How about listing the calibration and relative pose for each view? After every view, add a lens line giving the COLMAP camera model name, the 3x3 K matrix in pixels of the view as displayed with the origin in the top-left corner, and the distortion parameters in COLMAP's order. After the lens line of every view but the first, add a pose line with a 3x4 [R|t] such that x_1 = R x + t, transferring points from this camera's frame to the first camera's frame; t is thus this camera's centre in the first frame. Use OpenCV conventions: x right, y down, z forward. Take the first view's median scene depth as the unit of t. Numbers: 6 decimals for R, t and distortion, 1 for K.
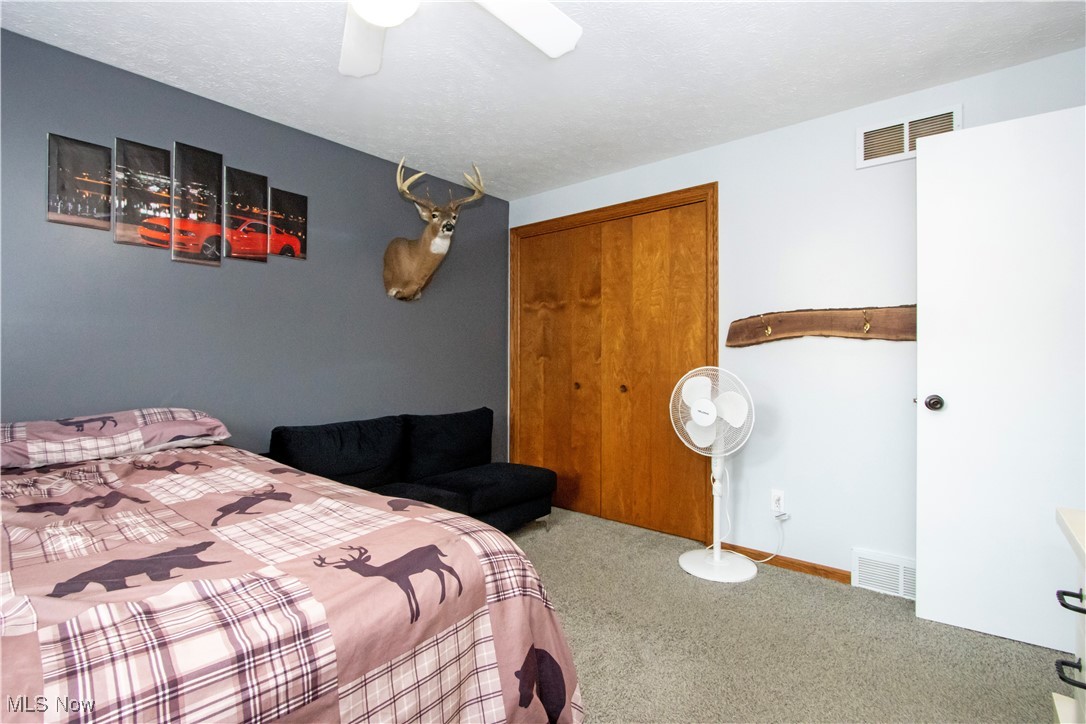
lens RADIAL K [[505.5, 0, 543.0], [0, 505.5, 362.0], [0, 0, 1]] dist [-0.018633, -0.000237]
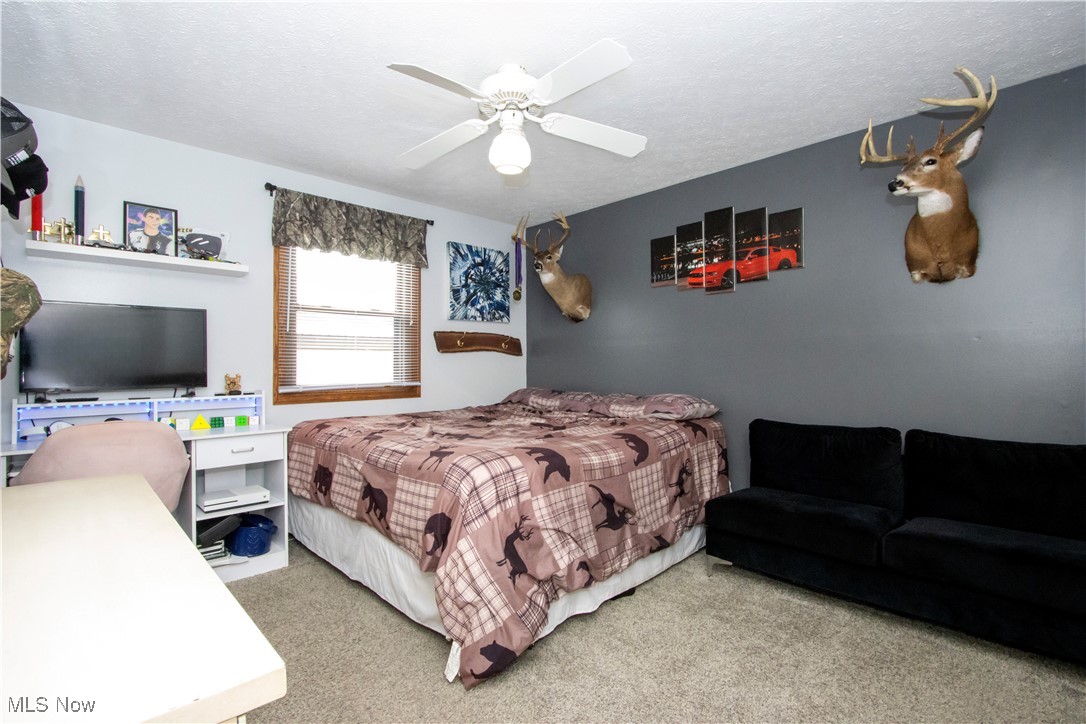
lens RADIAL K [[505.5, 0, 543.0], [0, 505.5, 362.0], [0, 0, 1]] dist [-0.018633, -0.000237]
pose [[-0.097551, -0.015025, -0.995117, 0.749326], [0.002135, 0.999881, -0.015306, 0.014366], [0.995228, -0.003618, -0.097507, 0.655444]]
